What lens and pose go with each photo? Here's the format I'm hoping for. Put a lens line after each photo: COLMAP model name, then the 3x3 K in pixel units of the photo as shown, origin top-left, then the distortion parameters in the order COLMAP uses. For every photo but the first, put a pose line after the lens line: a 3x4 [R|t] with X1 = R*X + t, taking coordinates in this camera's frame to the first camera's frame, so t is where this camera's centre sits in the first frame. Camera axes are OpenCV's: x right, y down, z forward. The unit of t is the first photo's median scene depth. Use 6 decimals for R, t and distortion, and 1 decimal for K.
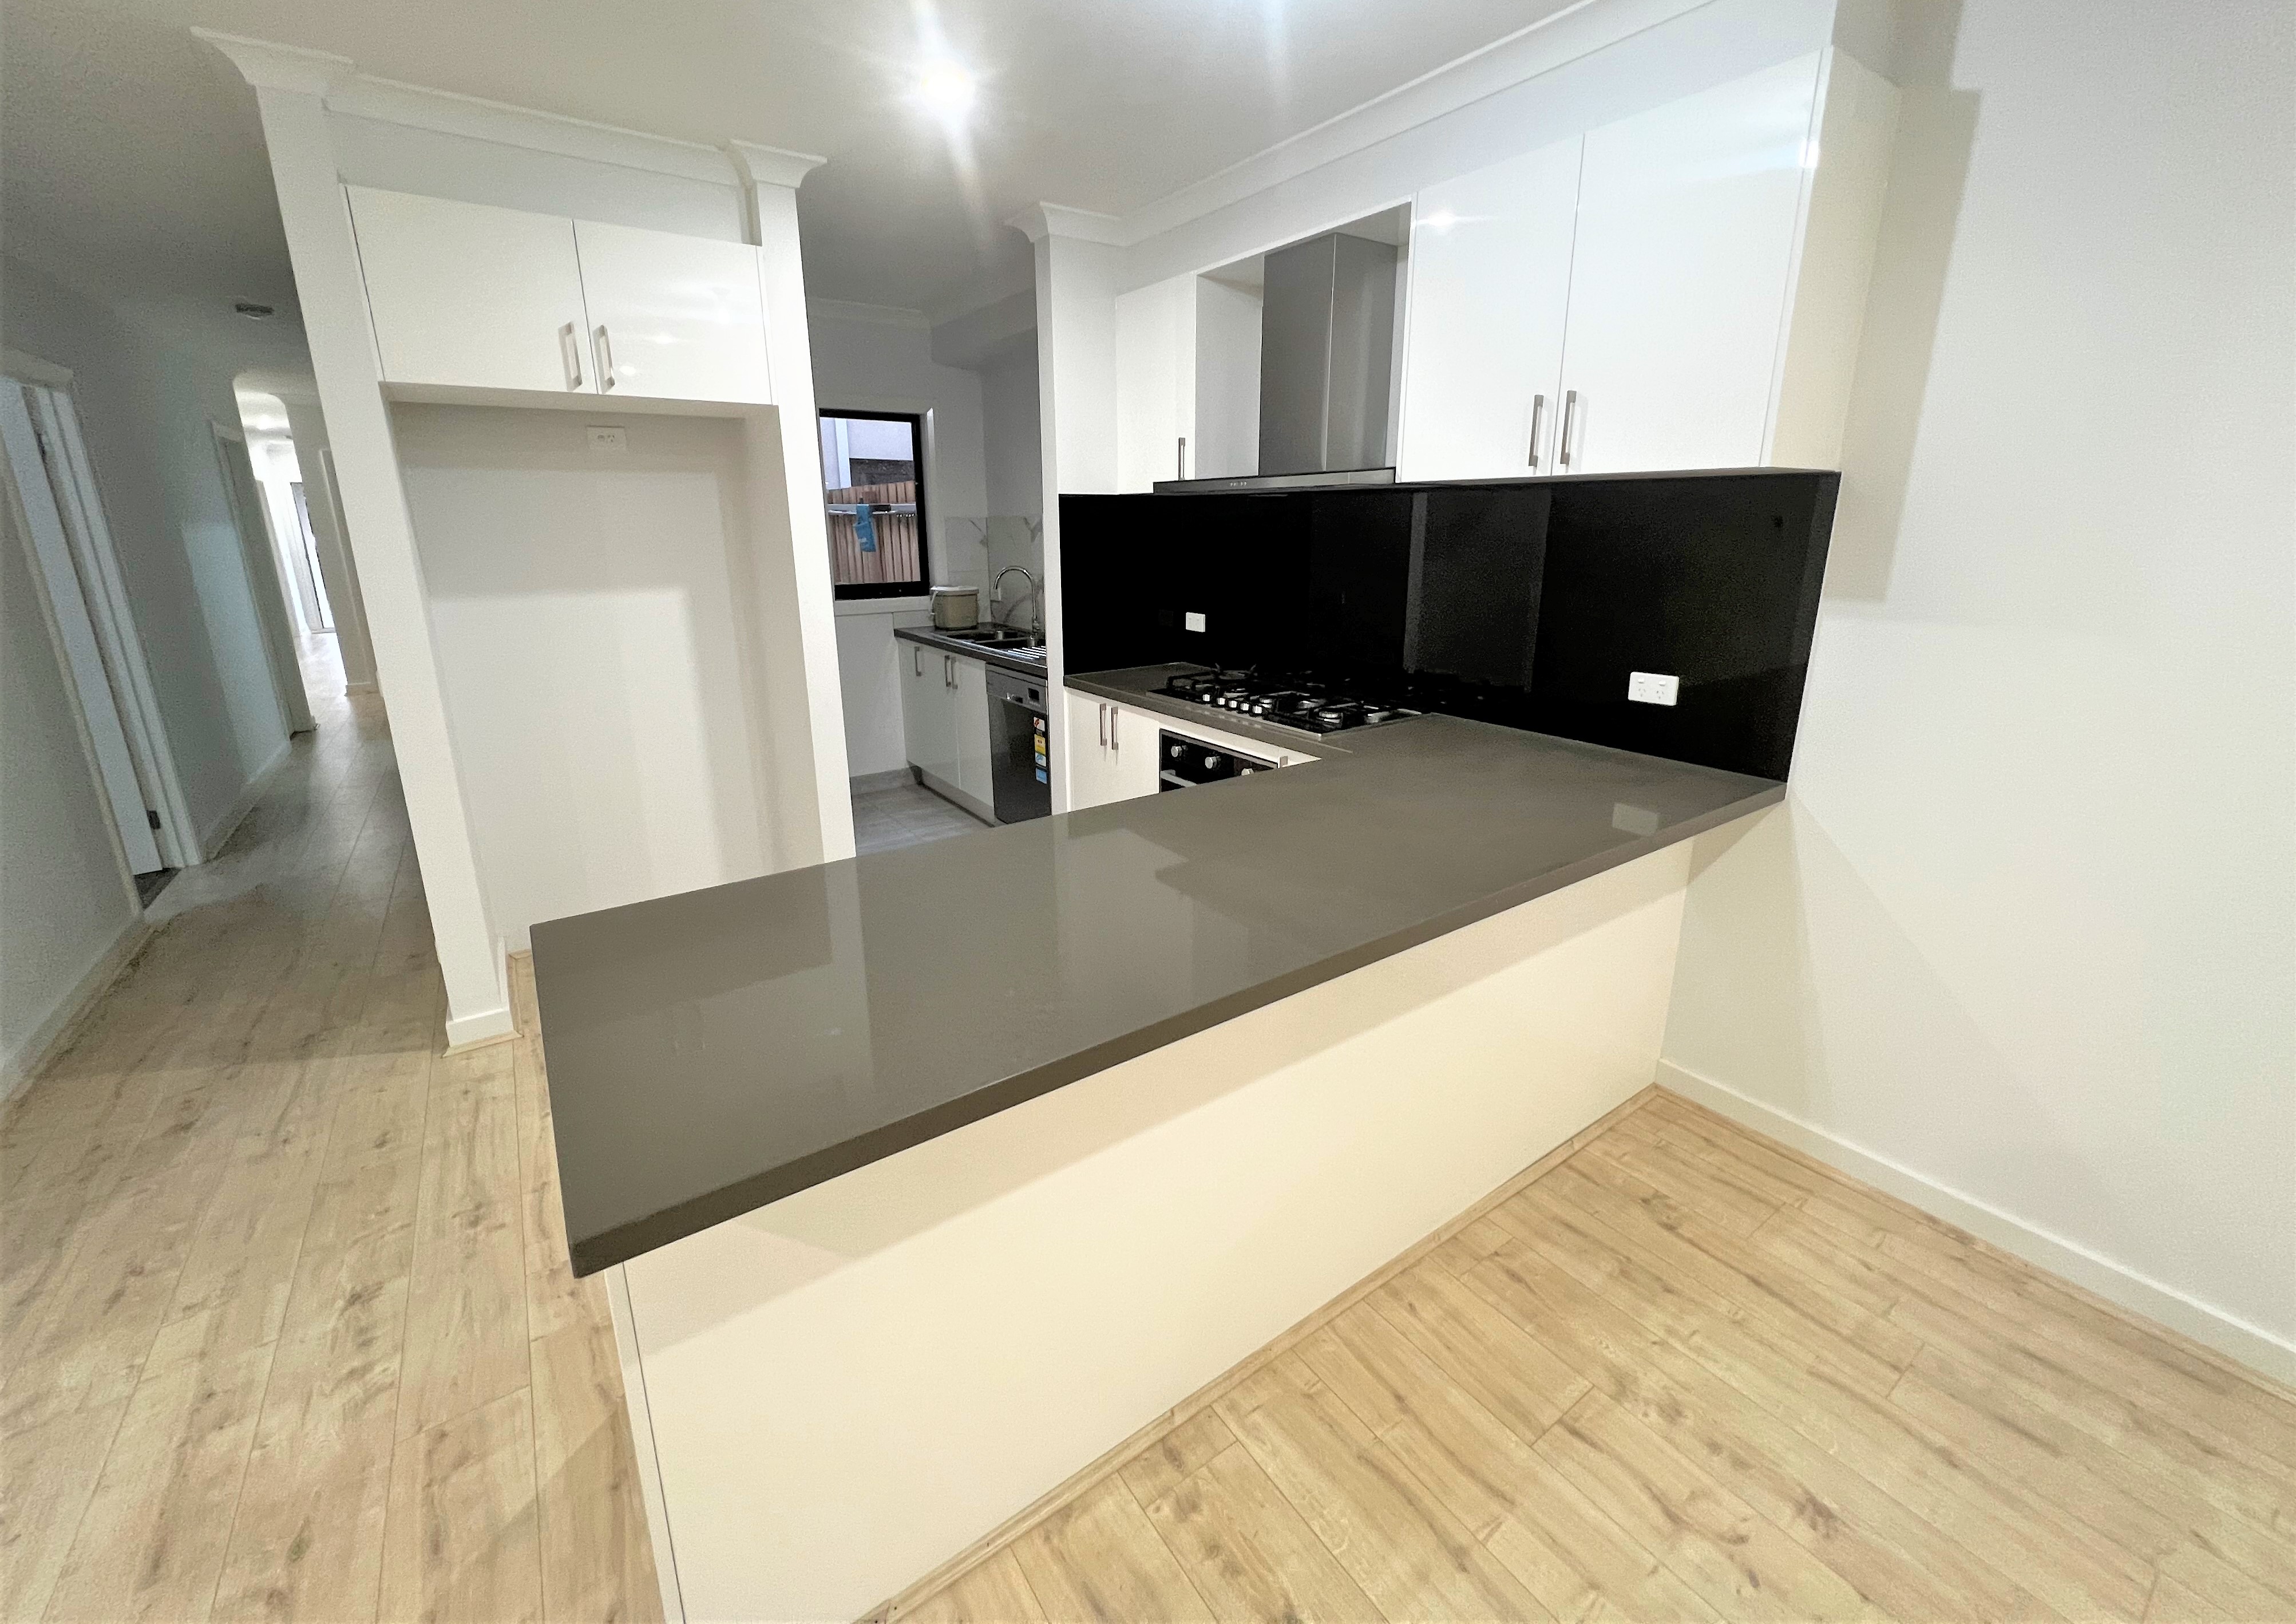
lens RADIAL K [[920.3, 0, 1154.1], [0, 920.3, 755.4], [0, 0, 1]] dist [-0.001395, -0.000627]
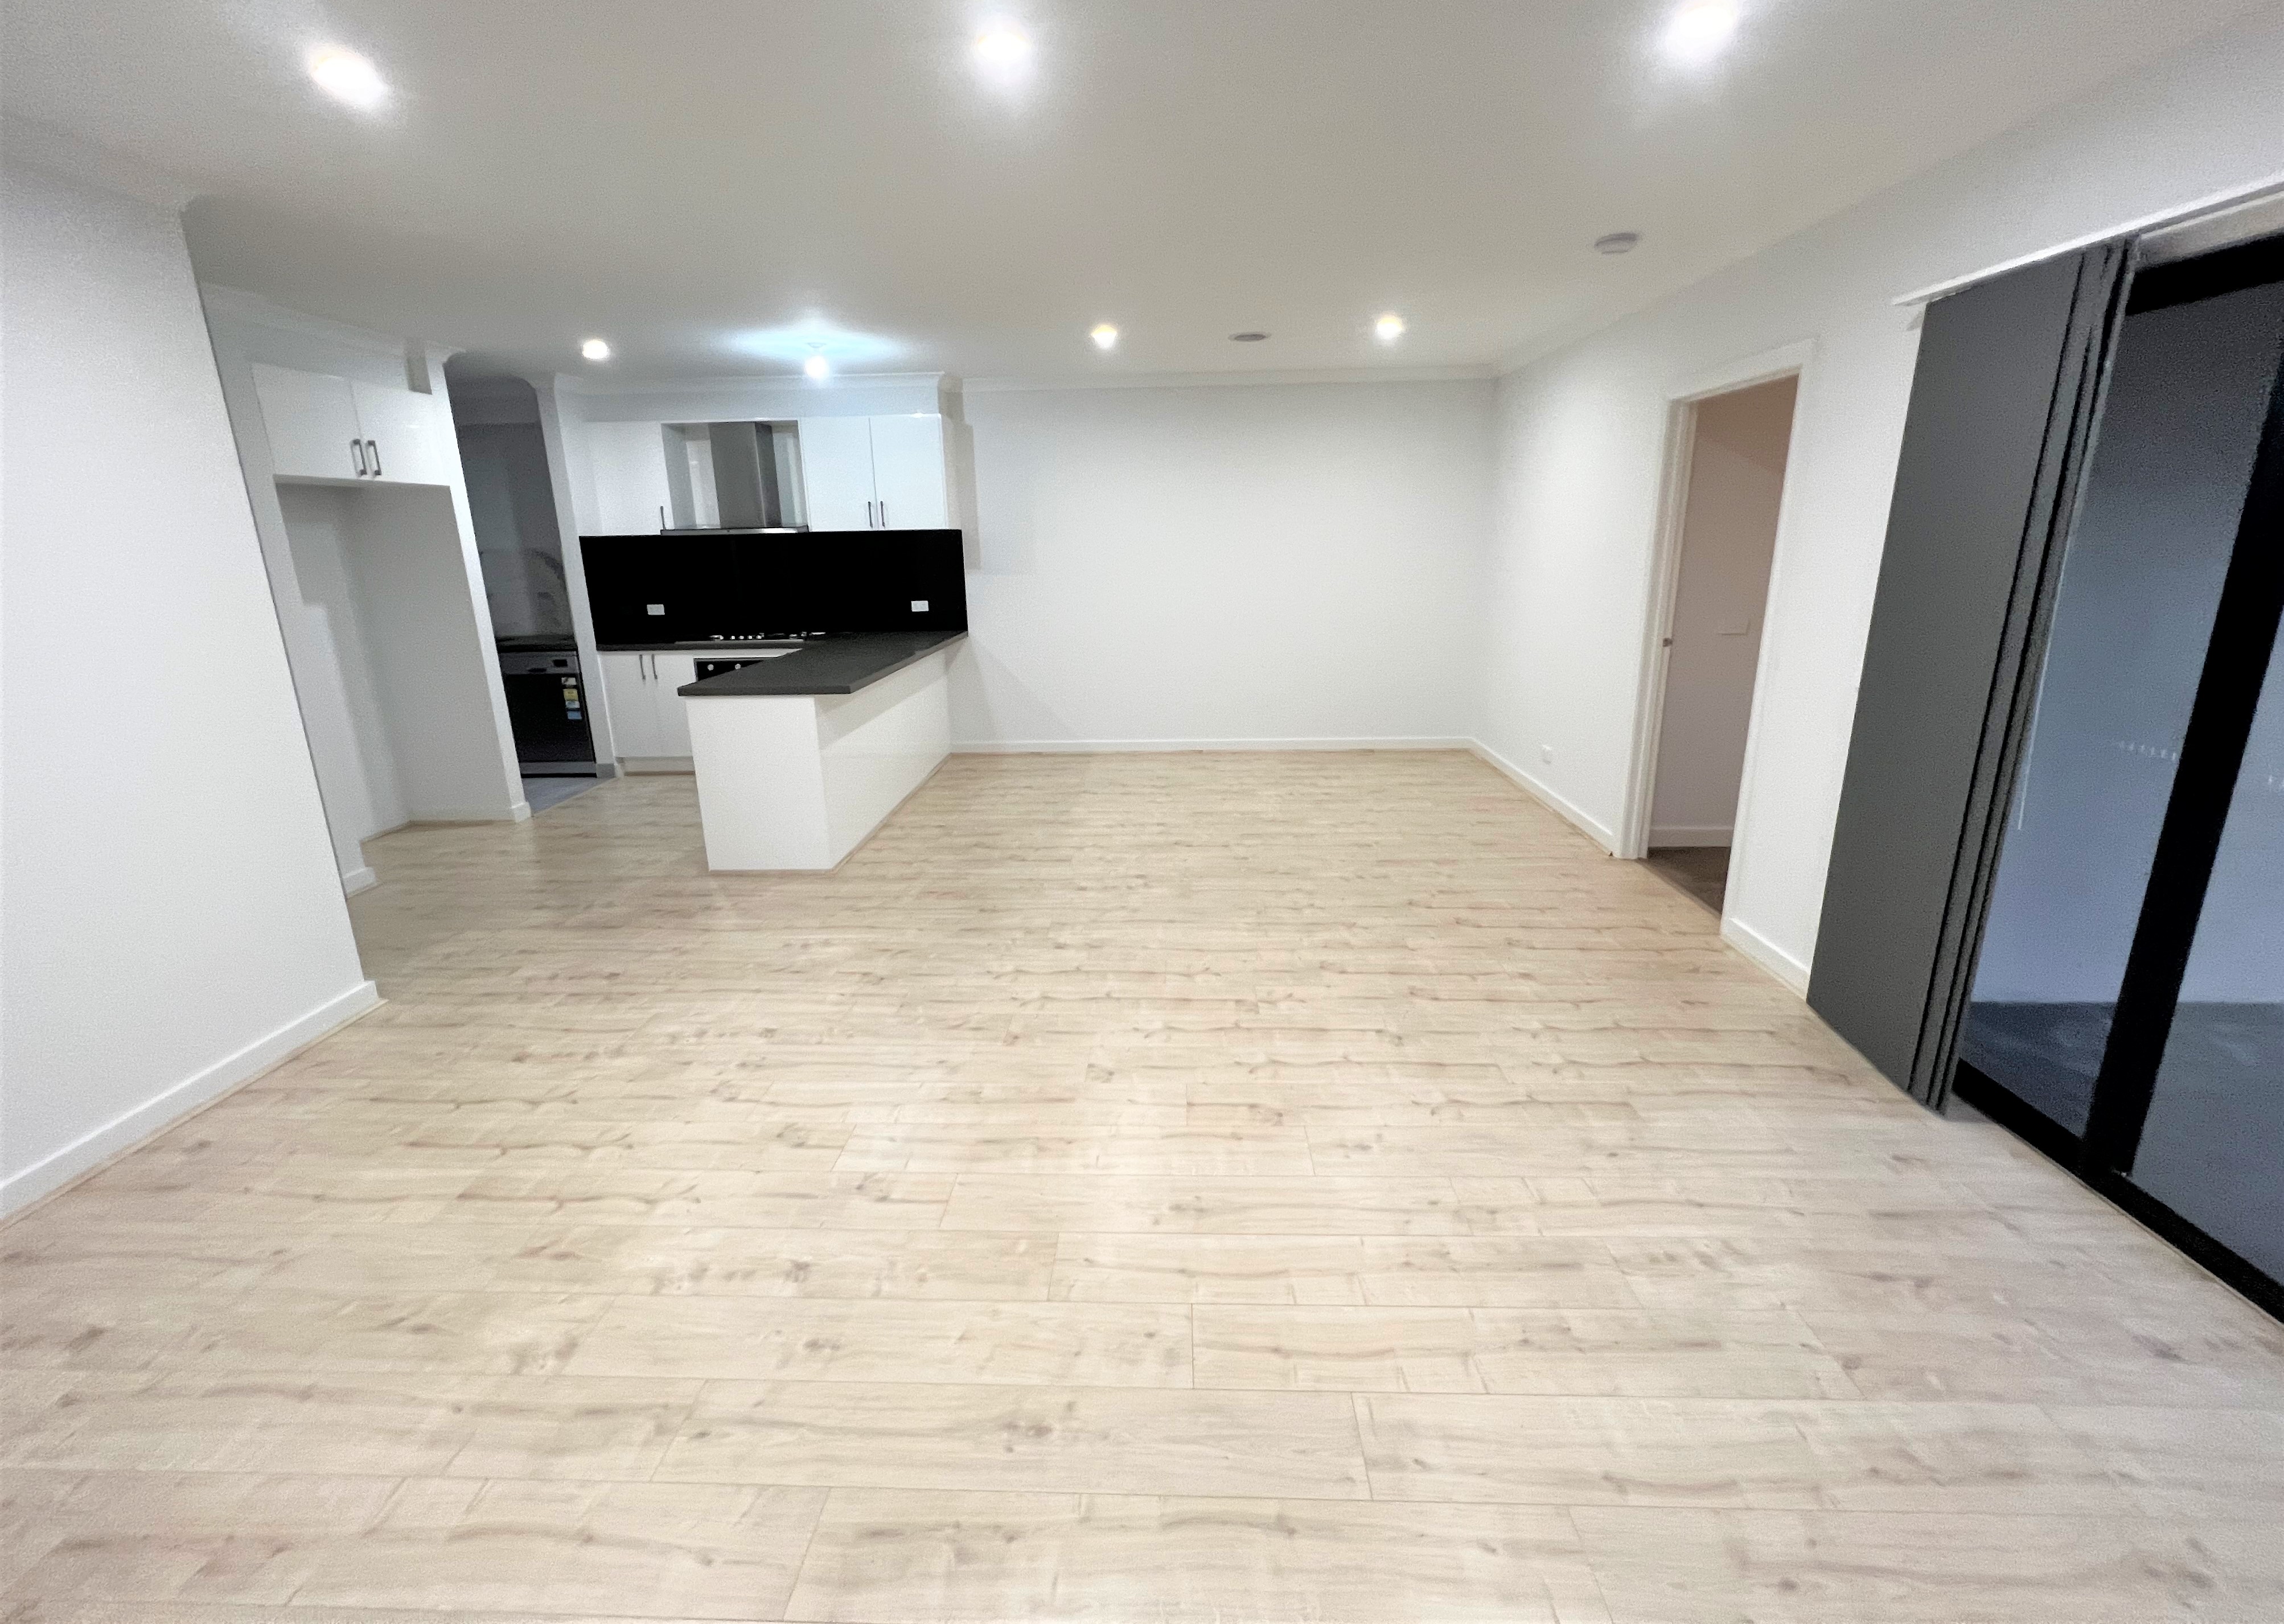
lens RADIAL K [[909.1, 0, 1130.0], [0, 909.1, 765.8], [0, 0, 1]] dist [0.002611, 0.000142]
pose [[0.613102, -0.201351, 0.763913, -1.202080], [0.211300, 0.973540, 0.087019, 0.276859], [-0.761222, 0.108063, 0.639425, -1.129443]]
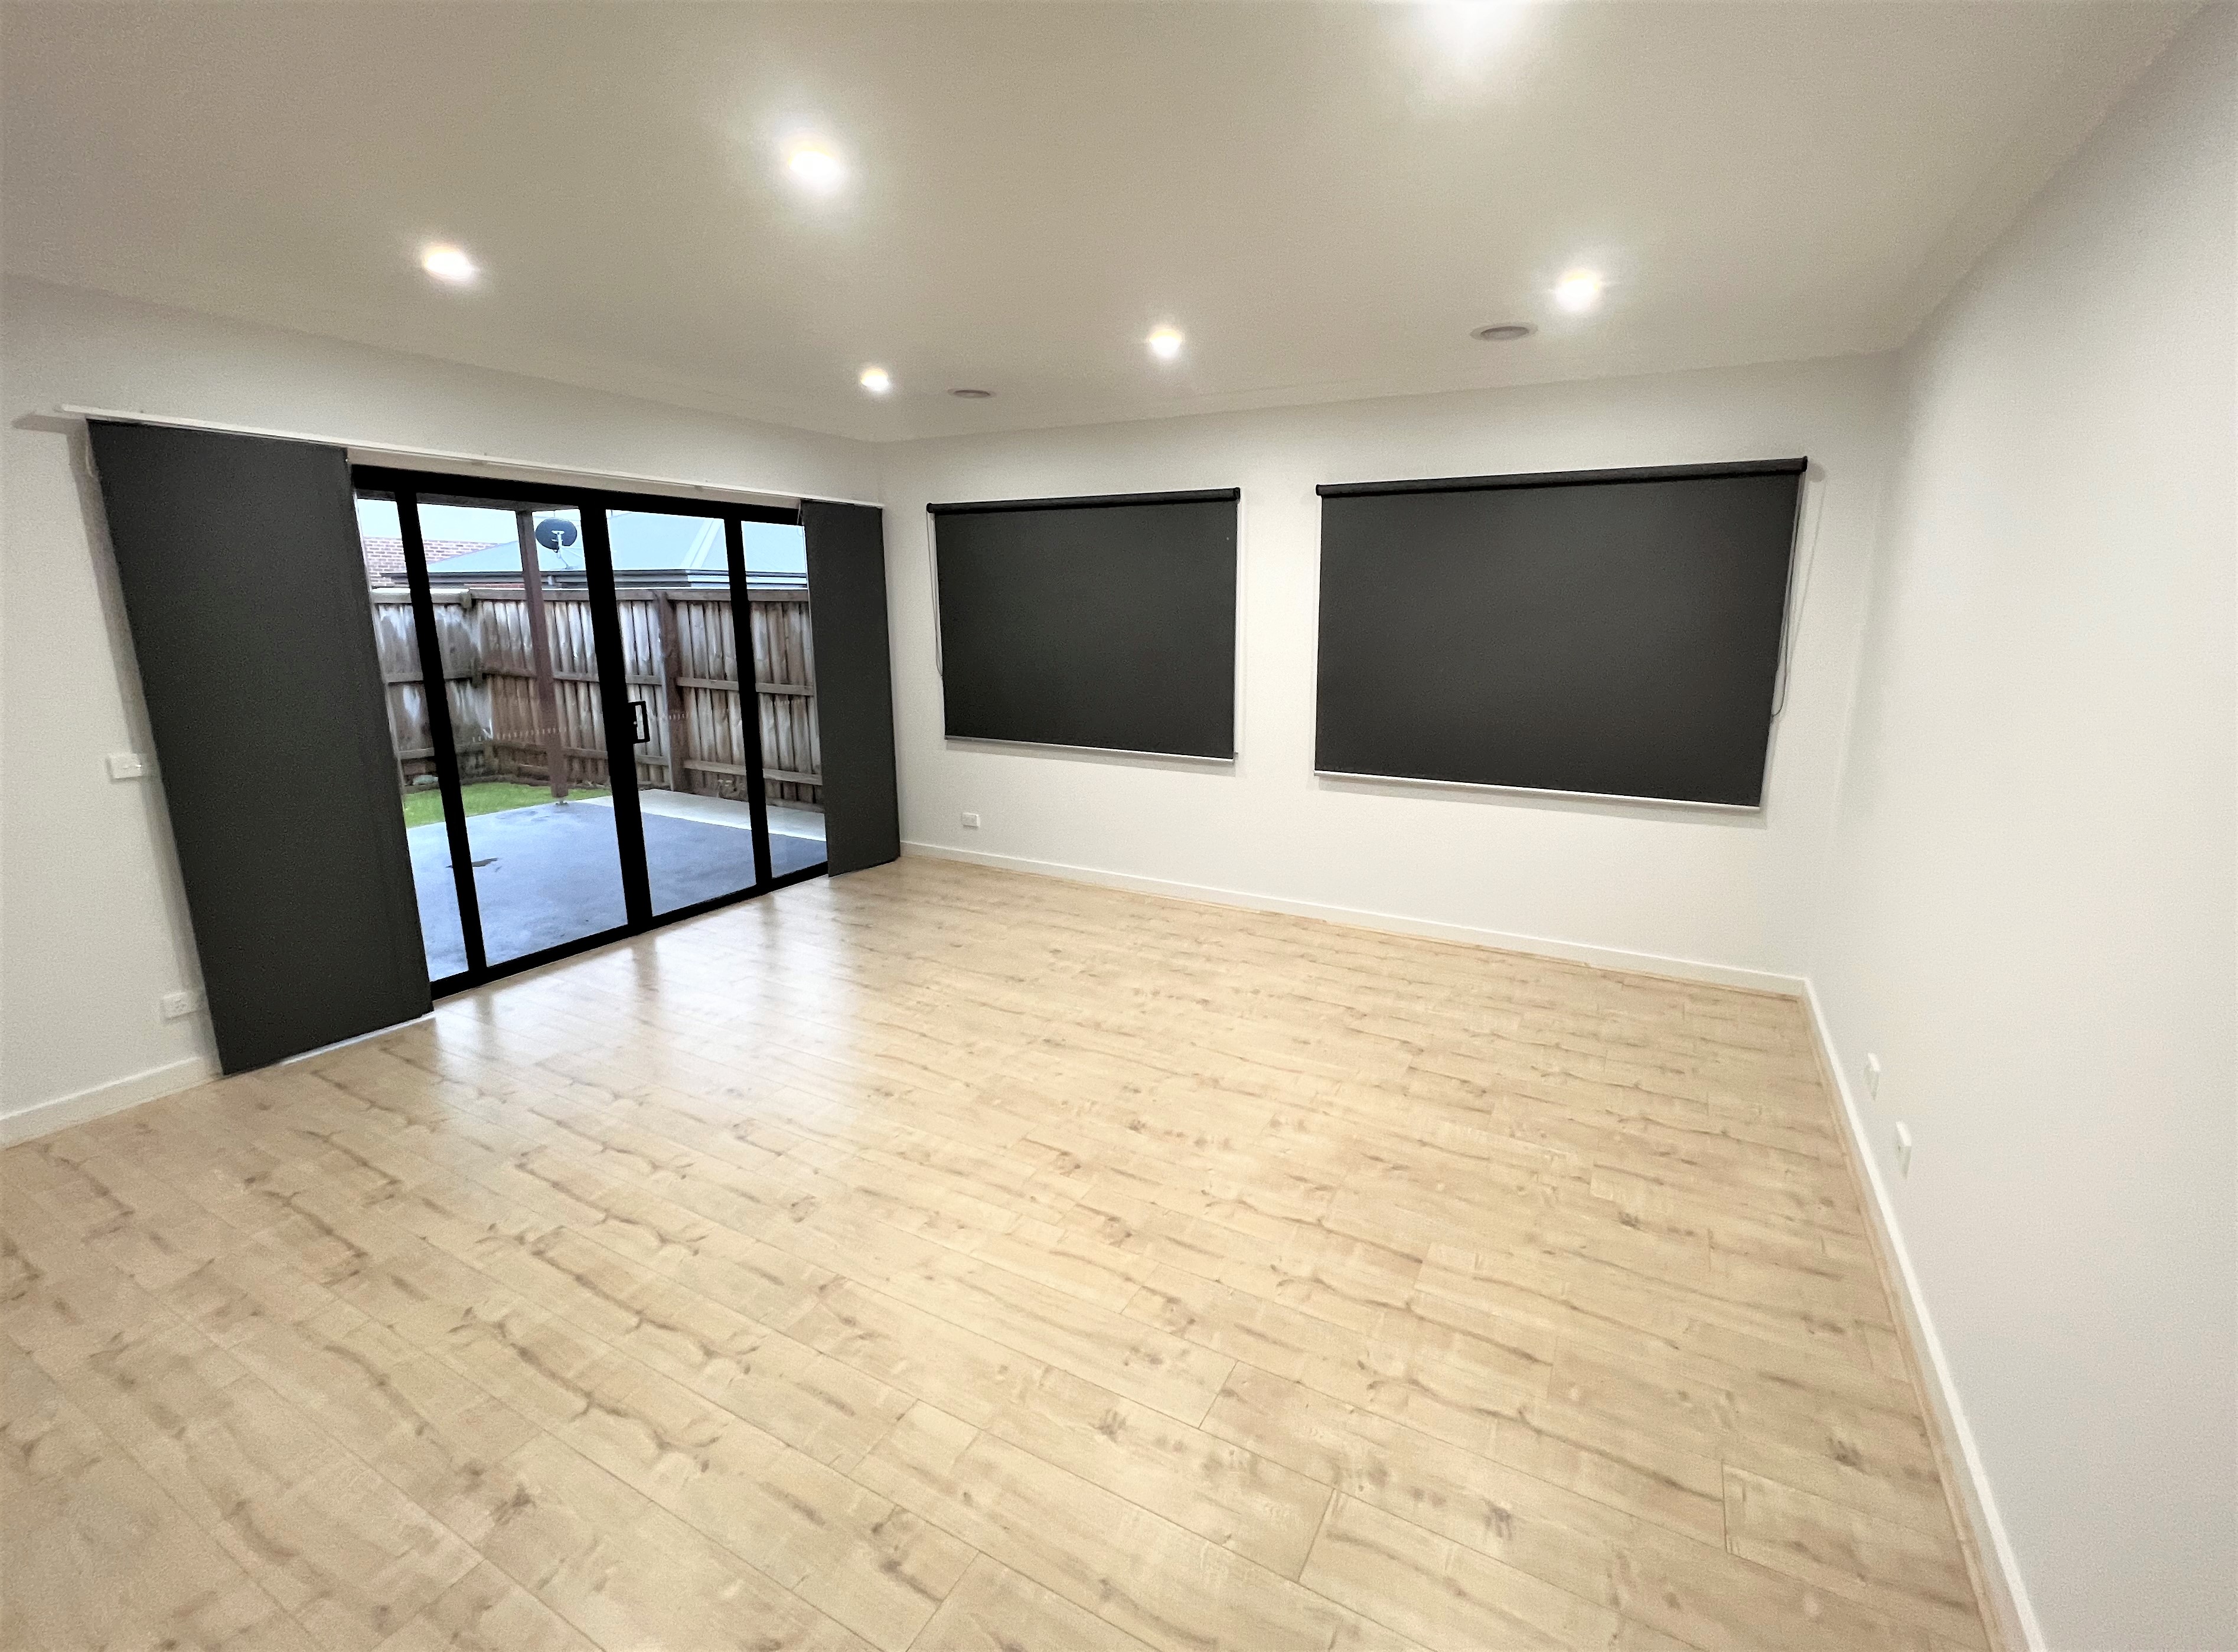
lens RADIAL K [[947.8, 0, 1196.1], [0, 947.8, 827.5], [0, 0, 1]] dist [-0.001904, -0.000230]
pose [[-0.878068, 0.114049, -0.464747, -0.408065], [-0.119245, 0.888402, 0.443310, -0.156681], [0.463441, 0.444675, -0.766477, 0.444015]]
